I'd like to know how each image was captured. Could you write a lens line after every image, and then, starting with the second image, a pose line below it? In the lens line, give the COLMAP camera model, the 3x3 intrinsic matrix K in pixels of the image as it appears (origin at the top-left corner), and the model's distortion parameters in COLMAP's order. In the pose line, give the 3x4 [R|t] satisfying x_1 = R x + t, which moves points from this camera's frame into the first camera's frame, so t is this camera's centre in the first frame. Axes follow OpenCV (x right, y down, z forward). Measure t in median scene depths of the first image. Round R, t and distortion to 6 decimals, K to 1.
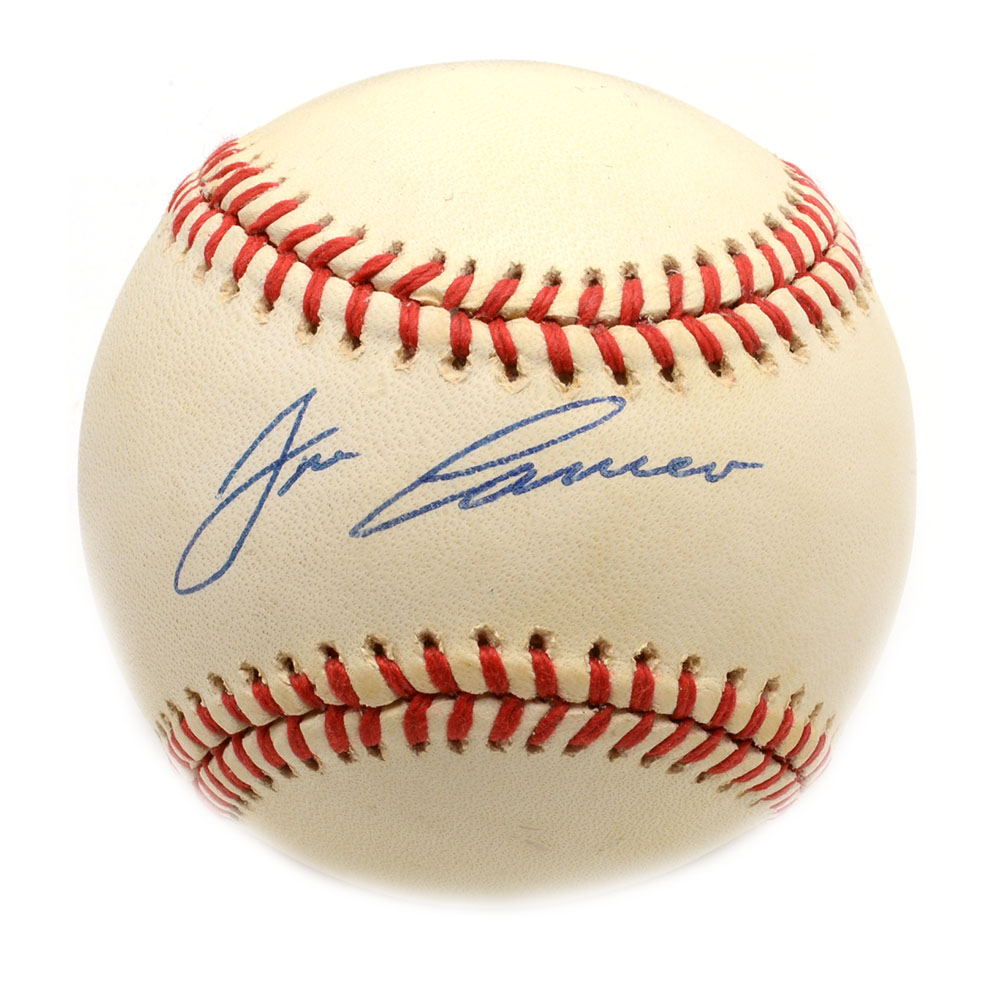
lens RADIAL K [[3730.9, 0, 498.8], [0, 3730.9, 501.3], [0, 0, 1]] dist [-0.096074, 0.000000]
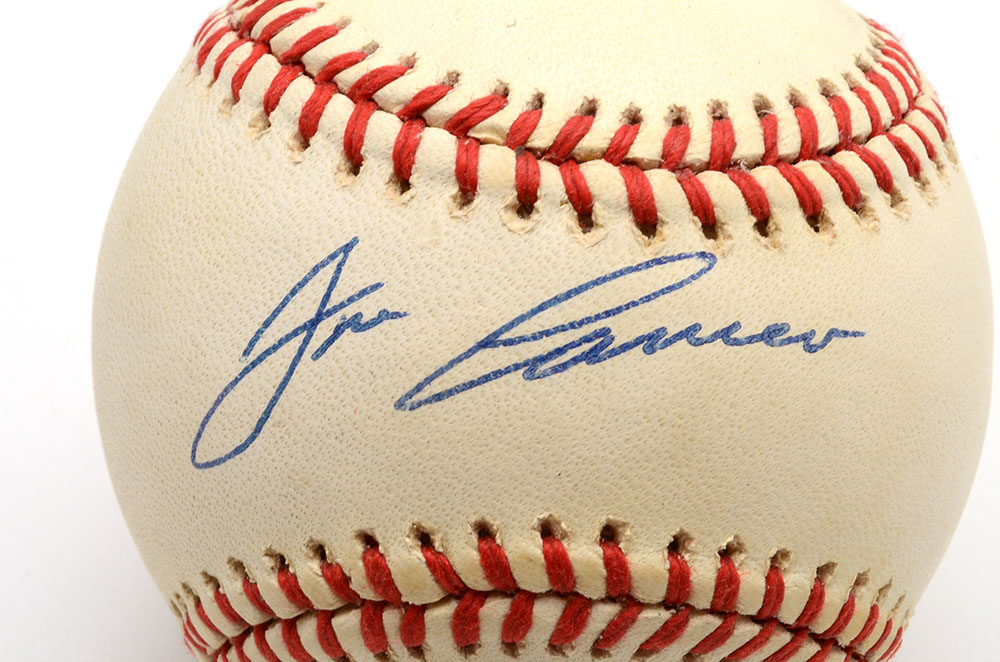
lens RADIAL K [[2256.7, 0, 504.1], [0, 2256.7, 327.2], [0, 0, 1]] dist [0.001679, 0.000000]
pose [[0.999113, 0.016318, 0.038813, -0.034926], [-0.016196, 0.999863, -0.003450, -0.008039], [-0.038864, 0.002818, 0.999241, 0.472203]]
